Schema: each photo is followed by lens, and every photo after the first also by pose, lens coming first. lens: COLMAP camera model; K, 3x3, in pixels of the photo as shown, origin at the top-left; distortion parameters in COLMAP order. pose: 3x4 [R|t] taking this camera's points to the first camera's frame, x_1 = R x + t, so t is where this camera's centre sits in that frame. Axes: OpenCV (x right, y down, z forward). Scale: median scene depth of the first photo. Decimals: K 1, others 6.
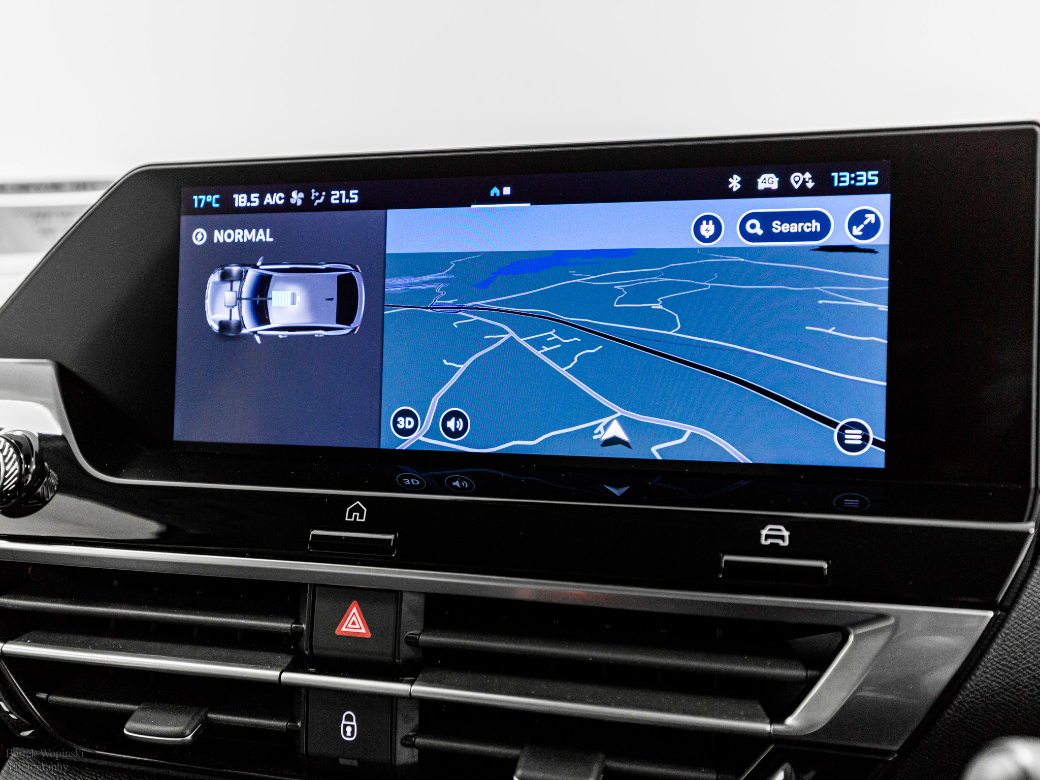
lens RADIAL K [[1124.0, 0, 520.0], [0, 1124.0, 390.0], [0, 0, 1]] dist [0.001769, -0.015971]
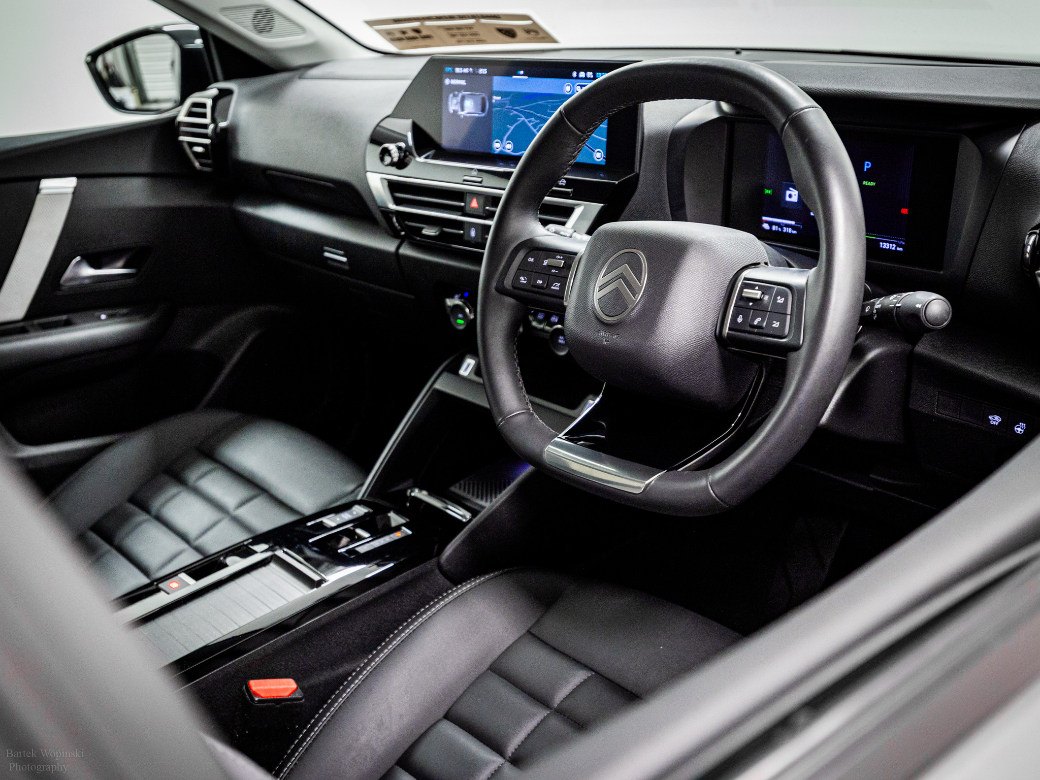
lens RADIAL K [[1124.0, 0, 520.0], [0, 1124.0, 390.0], [0, 0, 1]] dist [0.001769, -0.015971]
pose [[0.893920, 0.124024, -0.430725, 1.508619], [0.002335, 0.959655, 0.281170, -0.213743], [0.448219, -0.252349, 0.857566, -2.024031]]
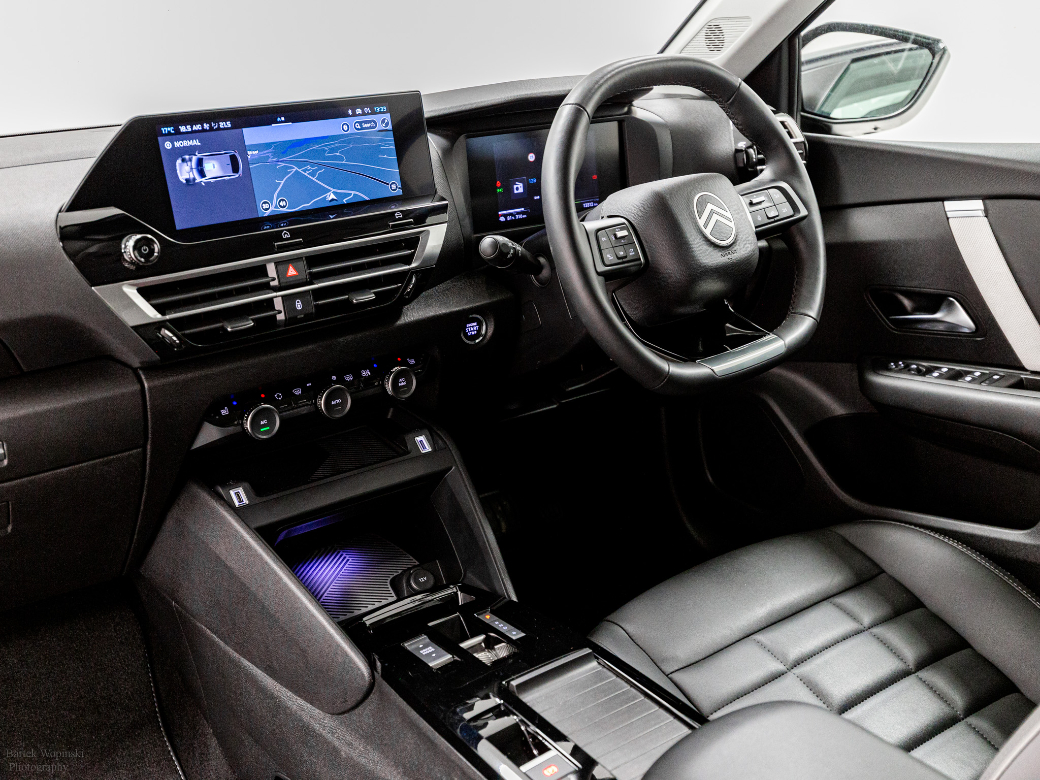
lens RADIAL K [[1097.0, 0, 520.0], [0, 1097.0, 390.0], [0, 0, 1]] dist [0.006906, -0.003931]
pose [[0.537384, -0.277652, 0.796322, -2.150571], [0.131316, 0.960281, 0.246203, -0.125394], [-0.833051, -0.027736, 0.552500, -1.091874]]
